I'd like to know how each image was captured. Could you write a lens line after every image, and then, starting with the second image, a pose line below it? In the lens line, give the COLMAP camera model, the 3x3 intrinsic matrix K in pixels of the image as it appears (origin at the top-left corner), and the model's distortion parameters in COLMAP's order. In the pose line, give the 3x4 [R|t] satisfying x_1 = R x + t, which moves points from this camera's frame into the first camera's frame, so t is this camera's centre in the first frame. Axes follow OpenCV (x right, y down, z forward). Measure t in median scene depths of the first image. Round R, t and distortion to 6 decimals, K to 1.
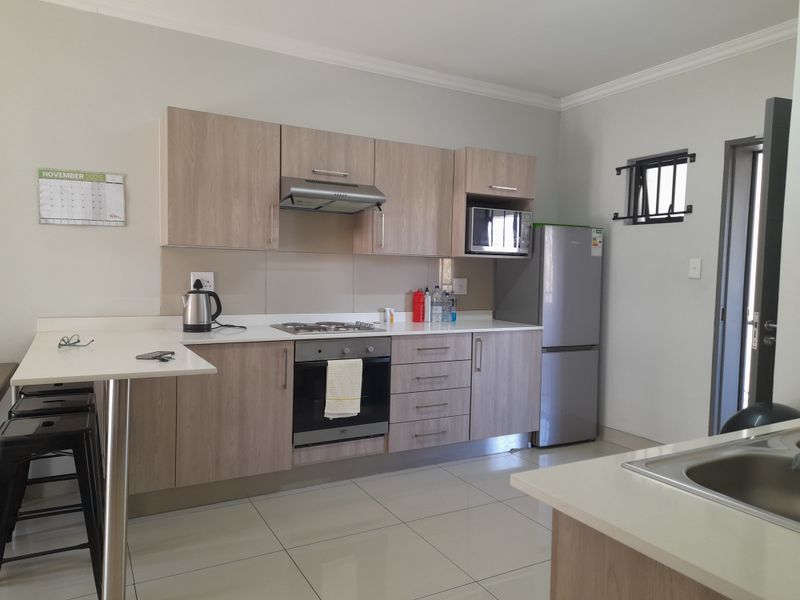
lens RADIAL K [[579.1, 0, 403.2], [0, 579.1, 297.4], [0, 0, 1]] dist [0.036524, -0.016224]
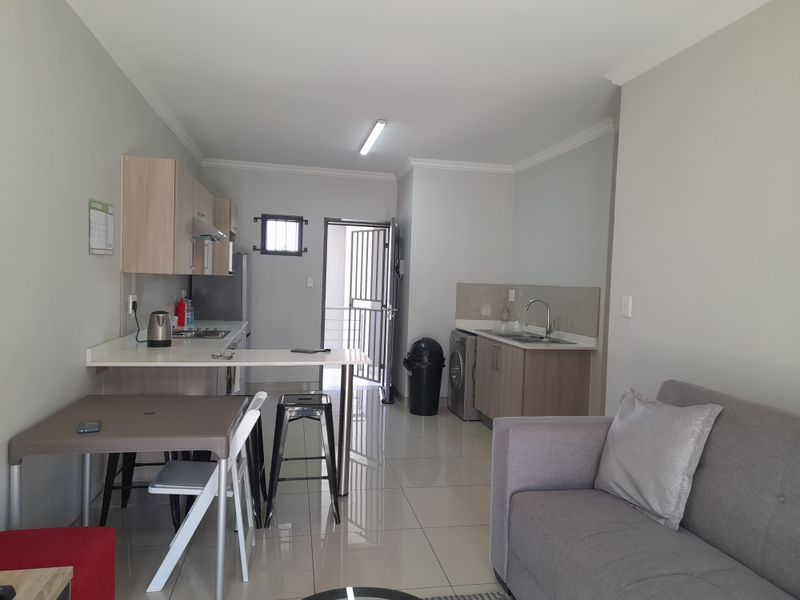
lens RADIAL K [[579.1, 0, 400.9], [0, 579.1, 302.7], [0, 0, 1]] dist [0.036524, -0.016224]
pose [[0.324763, -0.052495, 0.944338, -1.019443], [0.030671, 0.998518, 0.044959, -0.052937], [-0.945298, 0.014363, 0.325892, 0.130865]]
